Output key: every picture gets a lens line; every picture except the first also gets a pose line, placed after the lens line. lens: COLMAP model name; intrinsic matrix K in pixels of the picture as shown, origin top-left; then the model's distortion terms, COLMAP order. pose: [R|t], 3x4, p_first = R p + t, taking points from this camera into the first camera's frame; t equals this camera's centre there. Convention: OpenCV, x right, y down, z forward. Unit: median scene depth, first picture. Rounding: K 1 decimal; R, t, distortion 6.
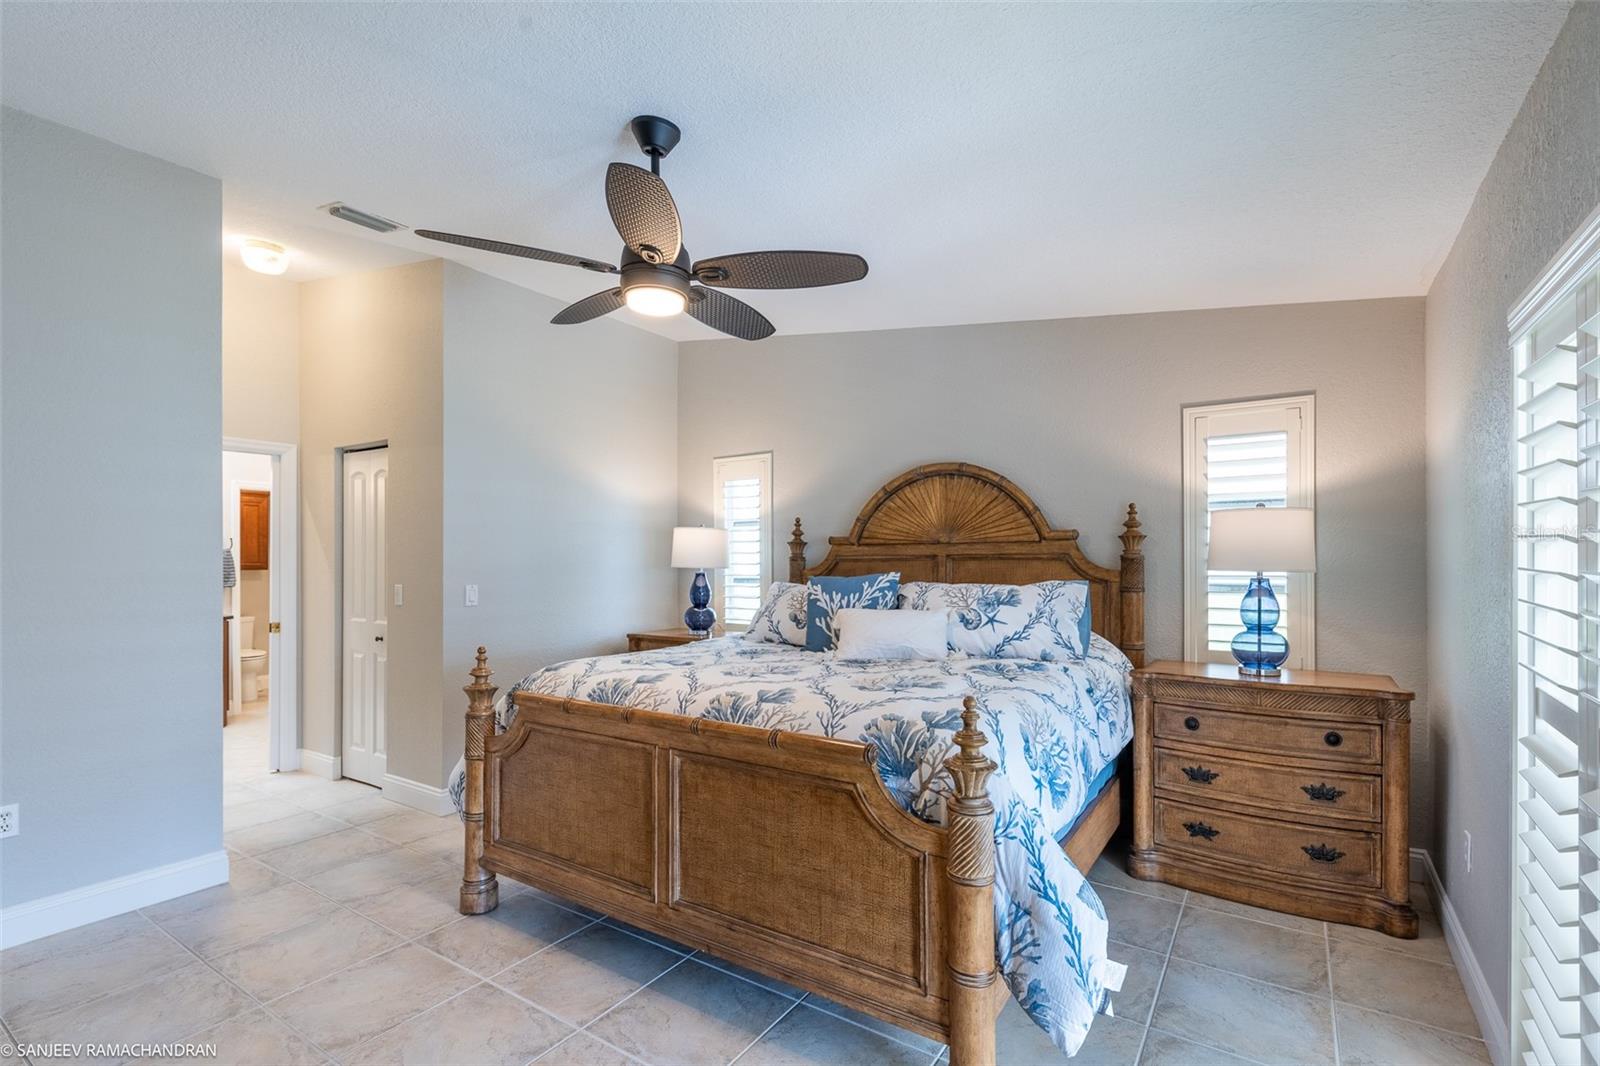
lens RADIAL K [[764.7, 0, 797.2], [0, 764.7, 568.0], [0, 0, 1]] dist [-0.002715, -0.000652]
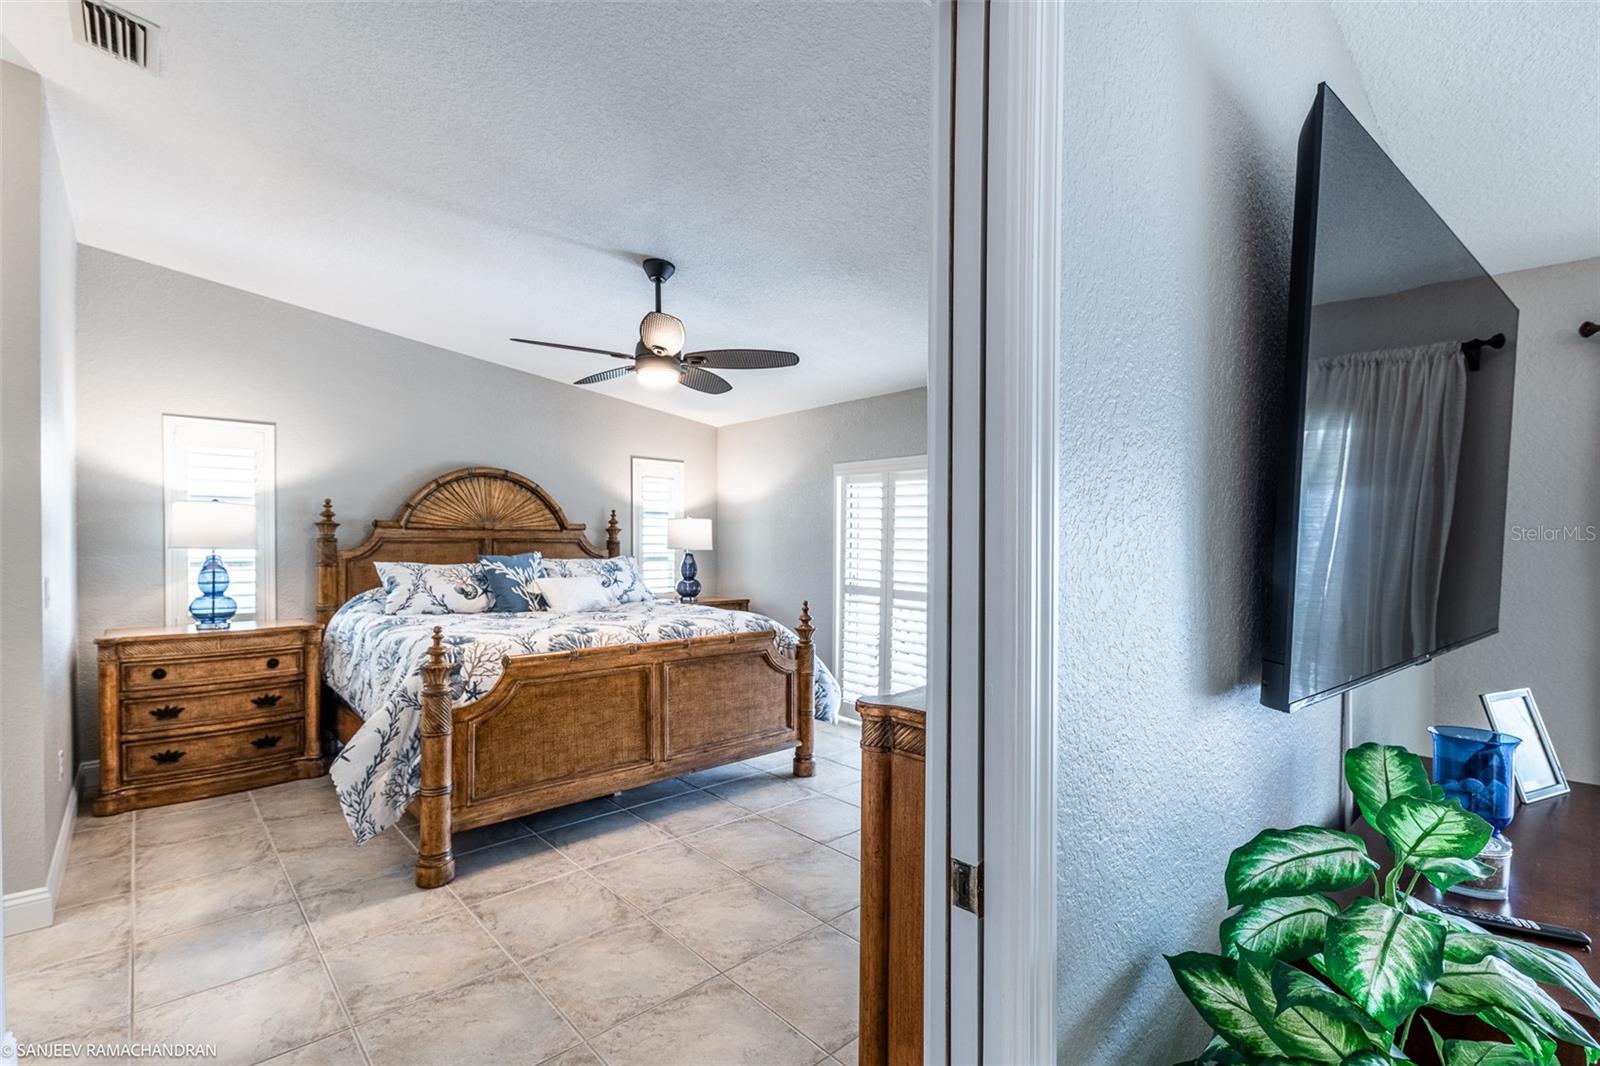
lens RADIAL K [[702.0, 0, 800.0], [0, 702.0, 533.0], [0, 0, 1]] dist [0.000379, 0.000108]
pose [[0.234362, 0.016973, 0.972001, -0.996255], [-0.000321, 0.999849, -0.017381, -0.006841], [-0.972149, 0.003761, 0.234332, 0.241428]]
